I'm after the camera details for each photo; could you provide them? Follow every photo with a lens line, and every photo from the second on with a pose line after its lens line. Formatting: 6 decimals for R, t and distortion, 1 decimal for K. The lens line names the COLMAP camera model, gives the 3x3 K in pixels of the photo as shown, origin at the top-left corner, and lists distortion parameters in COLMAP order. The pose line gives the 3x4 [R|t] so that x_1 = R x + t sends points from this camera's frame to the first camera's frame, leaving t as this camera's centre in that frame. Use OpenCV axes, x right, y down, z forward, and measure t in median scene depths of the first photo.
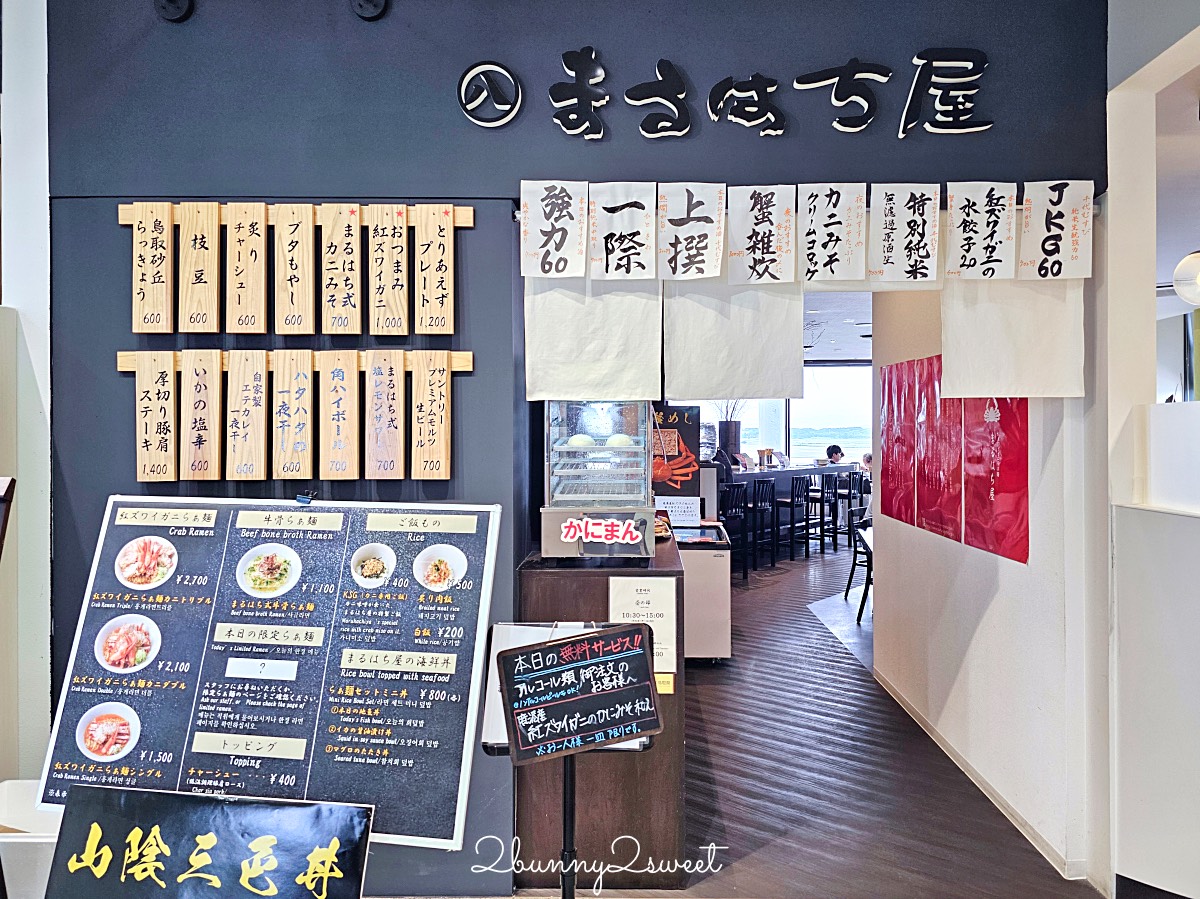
lens RADIAL K [[803.9, 0, 600.0], [0, 803.9, 449.5], [0, 0, 1]] dist [-0.000151, -0.000080]
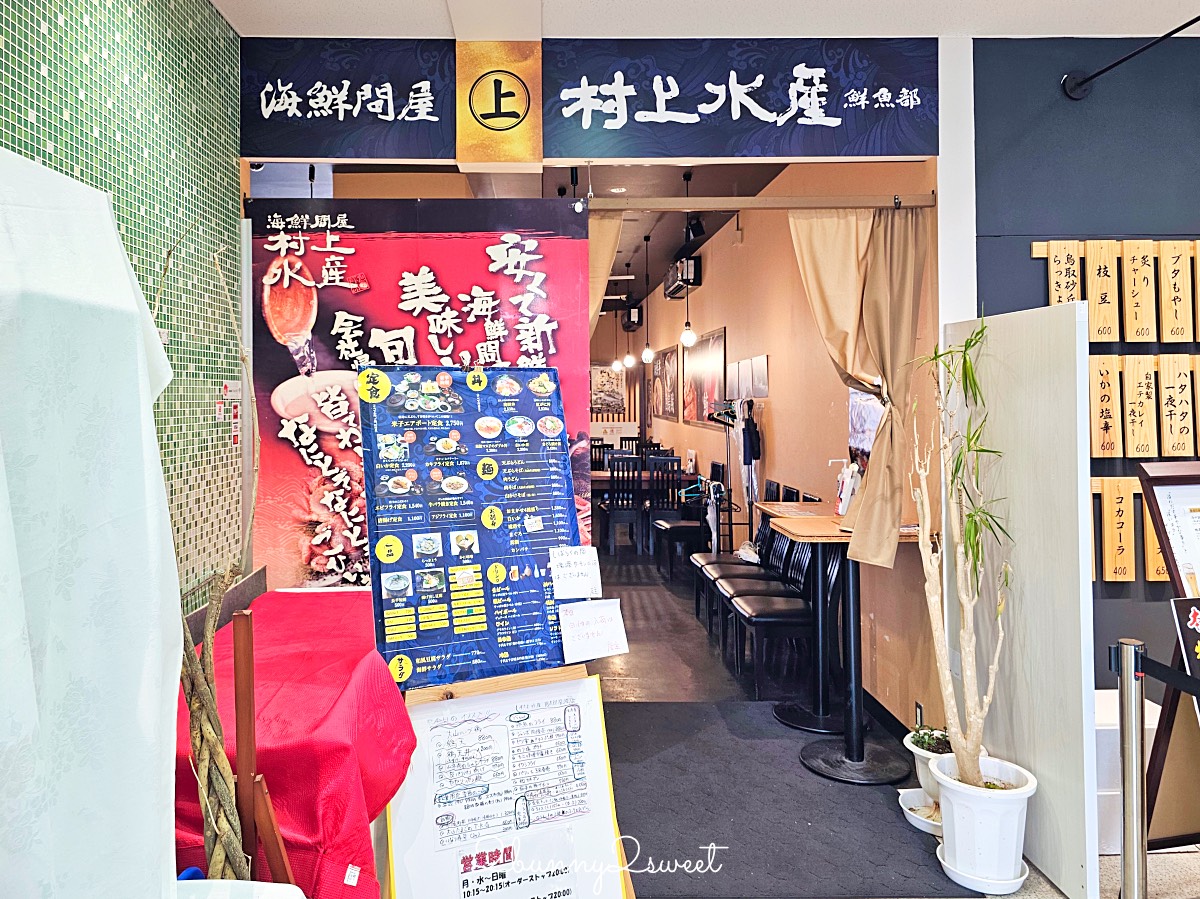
lens RADIAL K [[803.9, 0, 600.0], [0, 803.9, 449.5], [0, 0, 1]] dist [-0.000151, -0.000080]
pose [[0.999945, -0.009819, 0.003704, -1.305046], [0.009822, 0.999952, -0.000658, 0.018407], [-0.003698, 0.000694, 0.999993, -0.274881]]
